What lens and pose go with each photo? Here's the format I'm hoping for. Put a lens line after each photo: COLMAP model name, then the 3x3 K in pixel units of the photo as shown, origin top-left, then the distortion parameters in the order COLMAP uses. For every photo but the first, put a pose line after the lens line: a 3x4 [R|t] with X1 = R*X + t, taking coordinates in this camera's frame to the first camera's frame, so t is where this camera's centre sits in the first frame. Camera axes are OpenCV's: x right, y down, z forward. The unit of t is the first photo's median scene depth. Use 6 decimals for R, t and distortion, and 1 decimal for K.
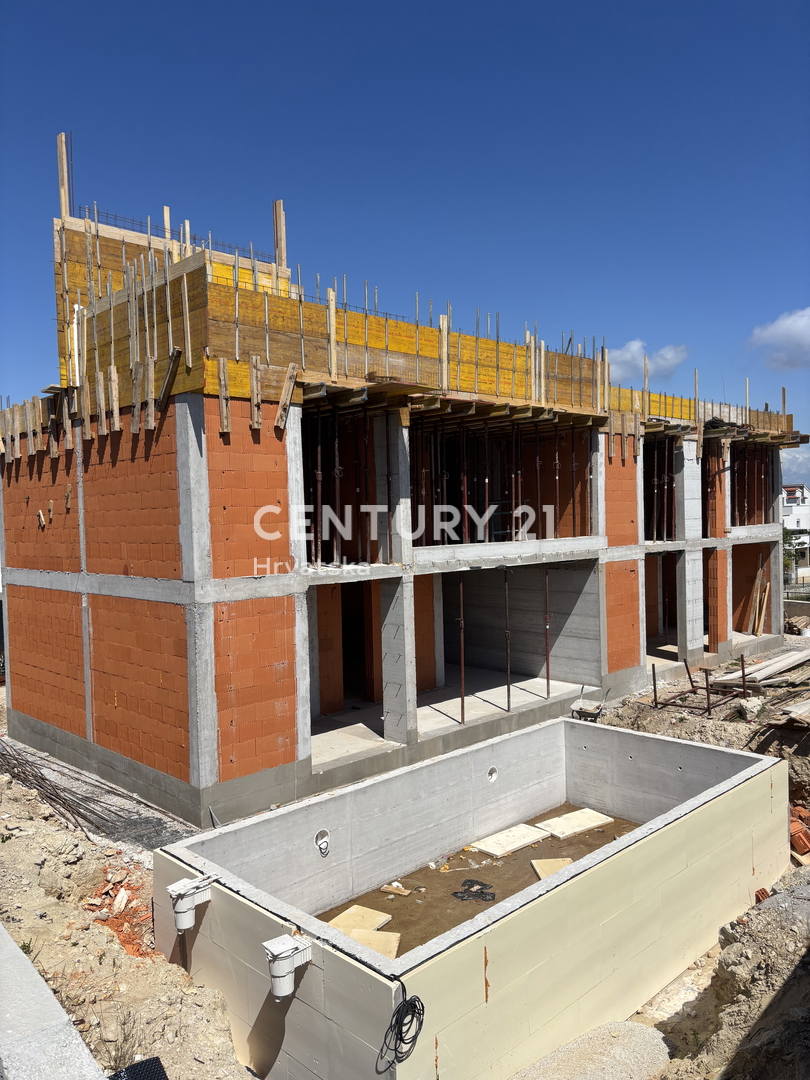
lens RADIAL K [[812.9, 0, 405.0], [0, 812.9, 540.0], [0, 0, 1]] dist [-0.009327, -0.004840]
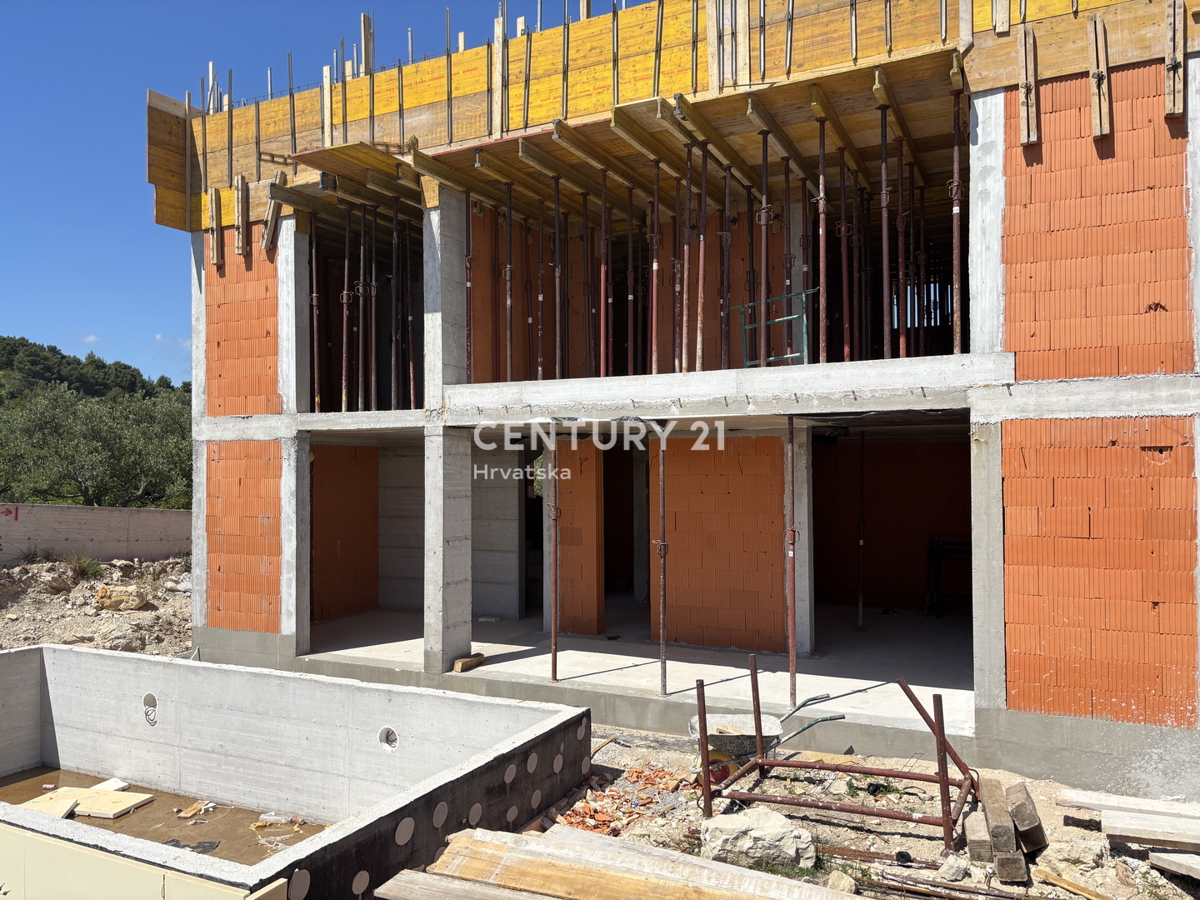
lens RADIAL K [[903.2, 0, 600.0], [0, 903.2, 450.0], [0, 0, 1]] dist [-0.009327, -0.004840]
pose [[0.325743, 0.008168, -0.945423, 0.881376], [-0.029819, 0.999554, -0.001639, 0.070729], [0.944988, 0.028725, 0.325841, 1.019665]]
